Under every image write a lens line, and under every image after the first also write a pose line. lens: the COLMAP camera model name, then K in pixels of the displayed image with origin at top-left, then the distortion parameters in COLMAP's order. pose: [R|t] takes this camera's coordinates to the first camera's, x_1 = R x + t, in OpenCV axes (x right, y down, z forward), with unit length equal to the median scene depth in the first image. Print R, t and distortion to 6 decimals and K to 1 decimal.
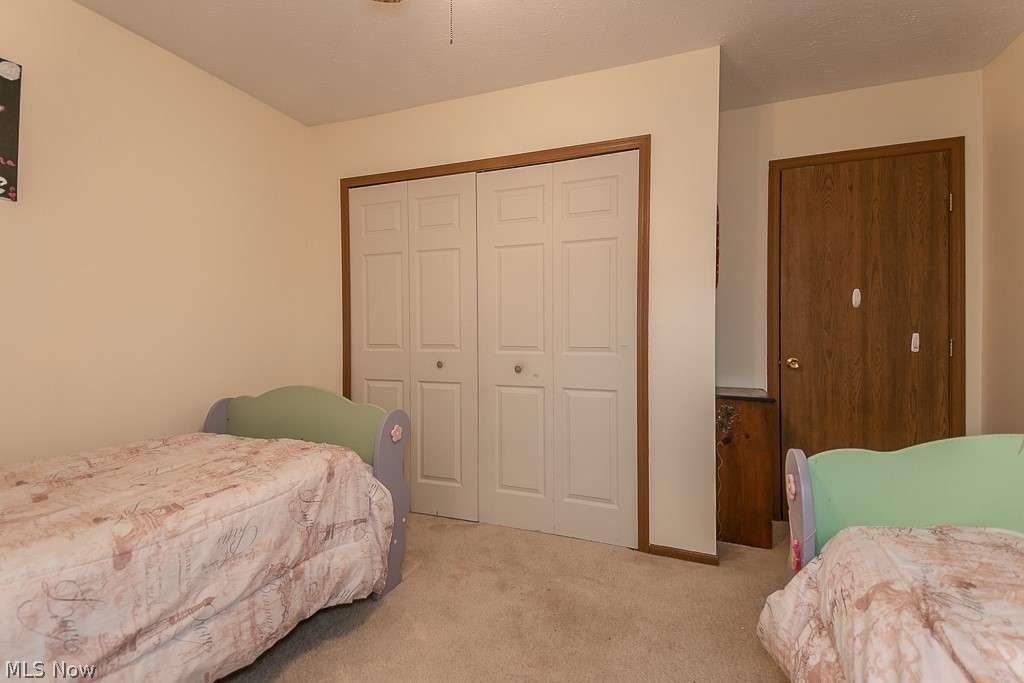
lens RADIAL K [[483.1, 0, 507.1], [0, 483.1, 336.7], [0, 0, 1]] dist [0.051555, -0.026886]
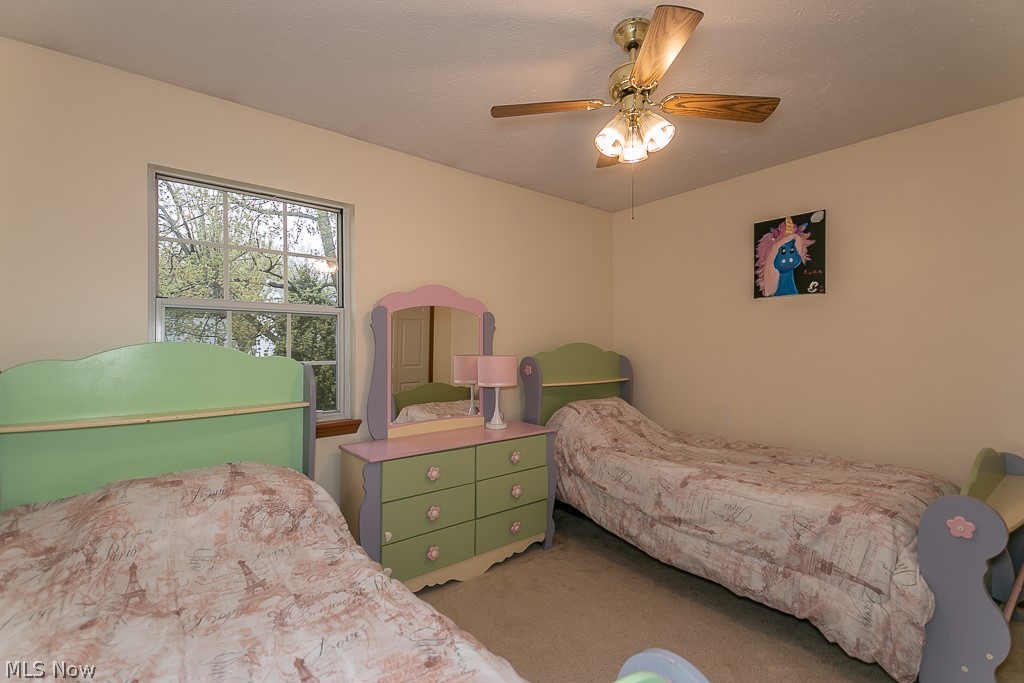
lens RADIAL K [[483.1, 0, 510.8], [0, 483.1, 343.7], [0, 0, 1]] dist [0.051555, -0.026886]
pose [[-0.496636, 0.001672, -0.867957, 1.148935], [0.003229, 0.999995, 0.000079, -0.134827], [0.867953, -0.002763, -0.496639, 1.103964]]
